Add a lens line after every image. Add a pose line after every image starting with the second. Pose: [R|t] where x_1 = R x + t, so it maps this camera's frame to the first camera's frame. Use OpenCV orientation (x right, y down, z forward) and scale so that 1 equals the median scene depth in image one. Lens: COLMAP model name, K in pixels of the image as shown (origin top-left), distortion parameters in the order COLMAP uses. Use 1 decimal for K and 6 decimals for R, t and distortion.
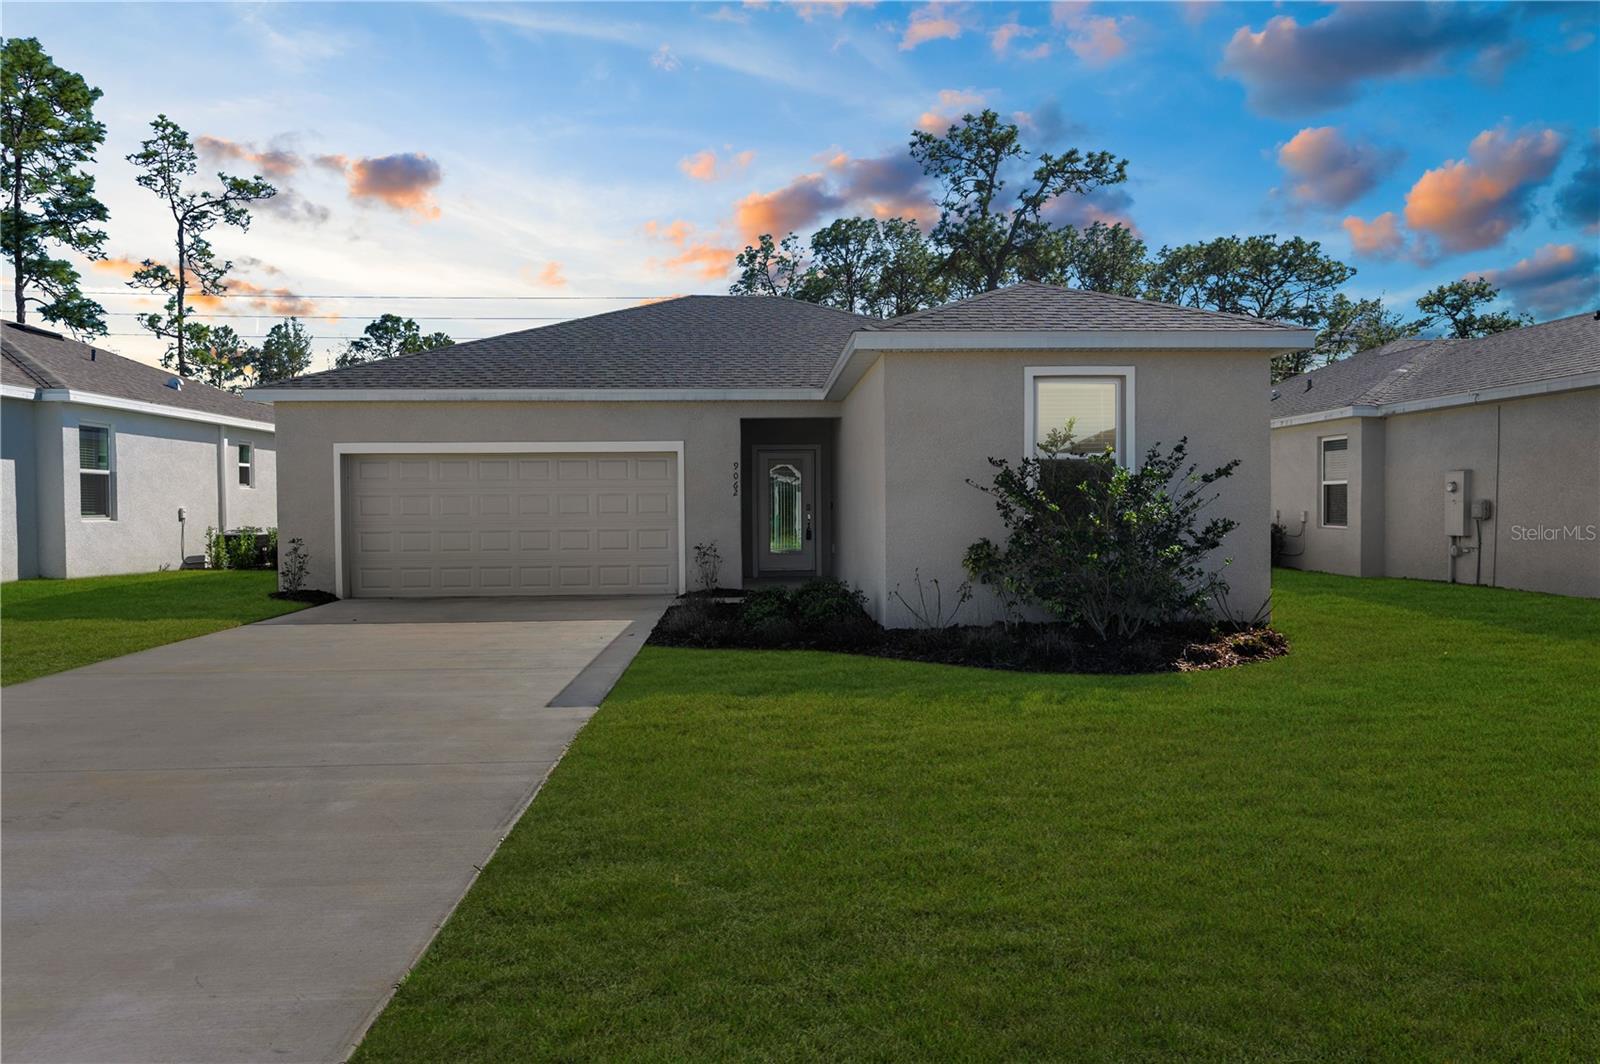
lens RADIAL K [[1055.7, 0, 834.5], [0, 1055.7, 529.9], [0, 0, 1]] dist [-0.007056, 0.008184]
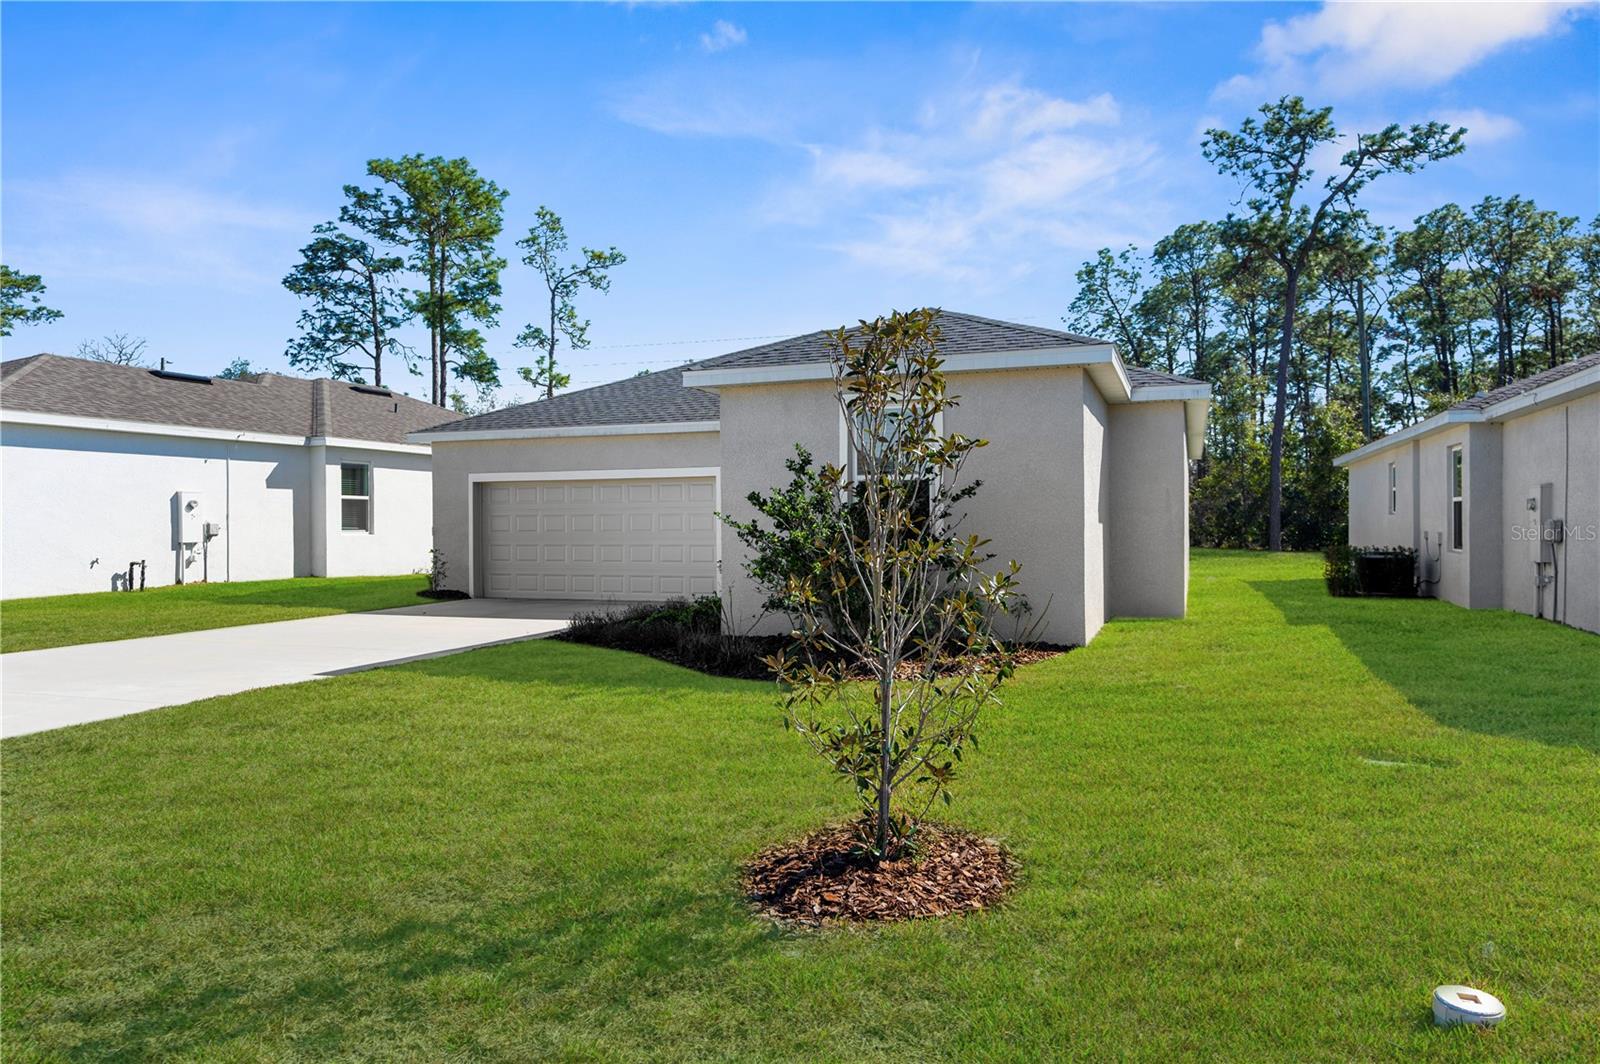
lens RADIAL K [[1055.7, 0, 839.6], [0, 1055.7, 528.9], [0, 0, 1]] dist [-0.007056, 0.008184]
pose [[0.922357, 0.003851, -0.386319, 0.140927], [-0.010887, 0.999812, -0.016025, -0.000452], [0.386184, 0.018987, 0.922226, 0.004727]]
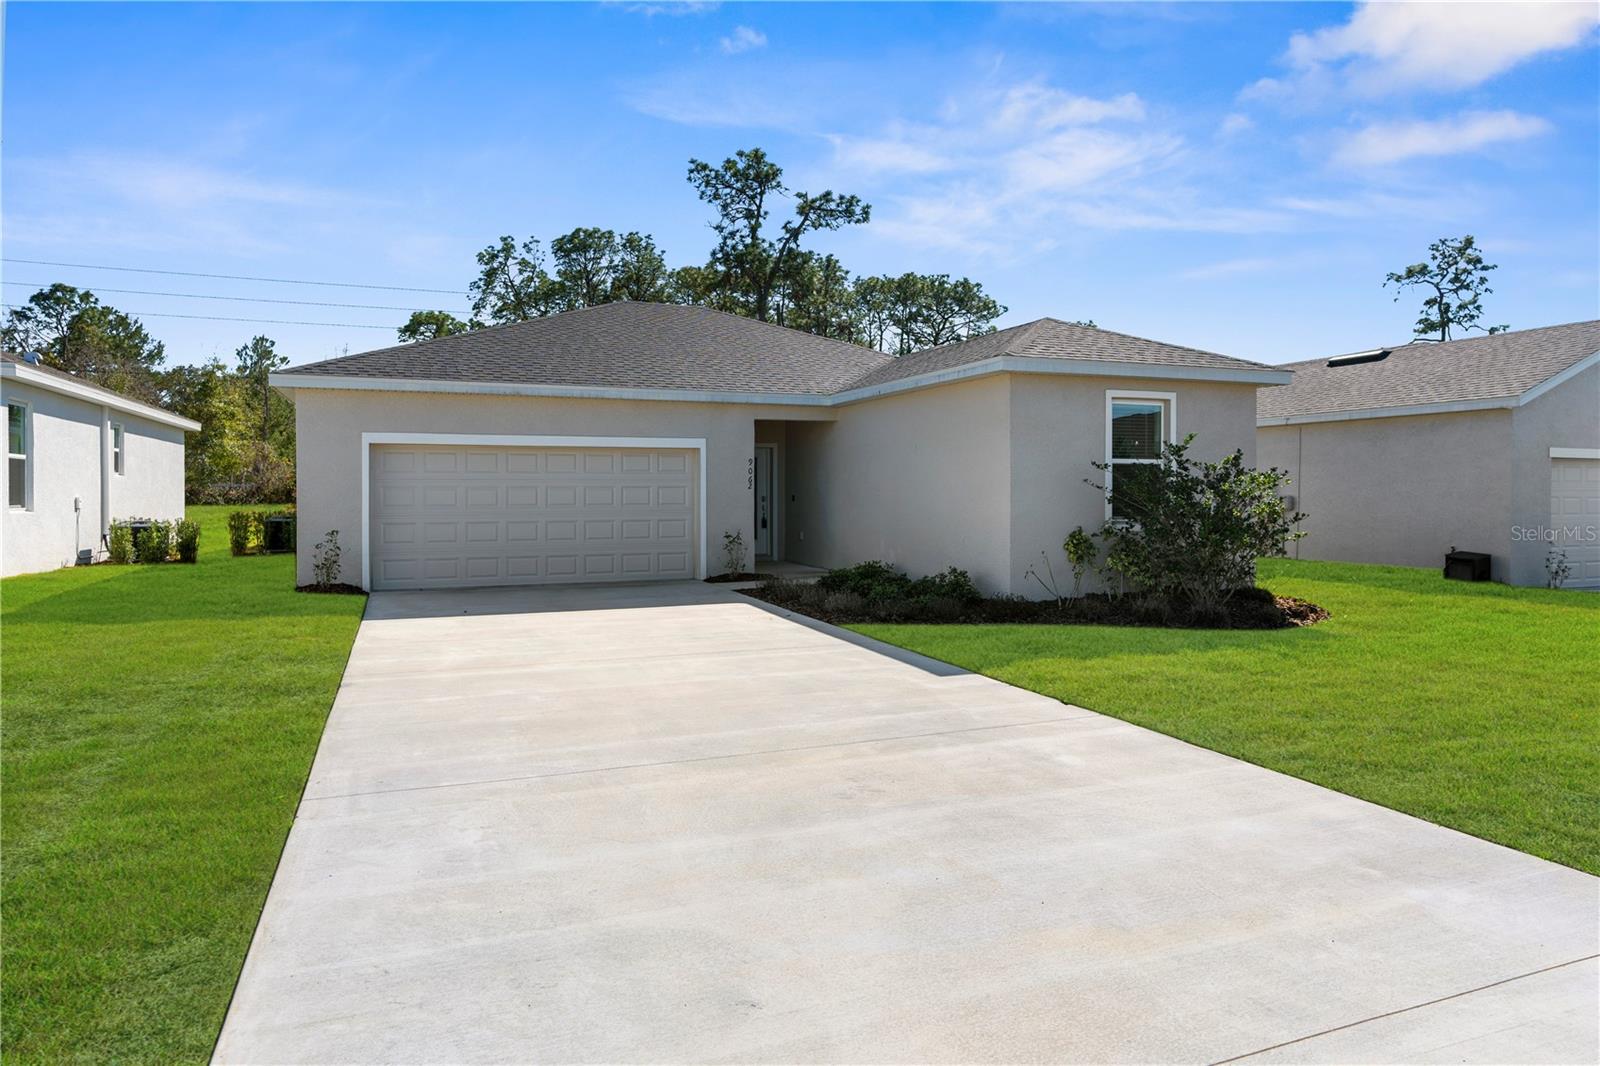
lens RADIAL K [[954.7, 0, 819.0], [0, 954.7, 502.5], [0, 0, 1]] dist [0.001230, -0.001489]
pose [[0.947274, 0.002481, 0.320414, -0.120854], [0.002268, 0.999893, -0.014449, -0.001175], [-0.320415, 0.014414, 0.947167, 0.008697]]
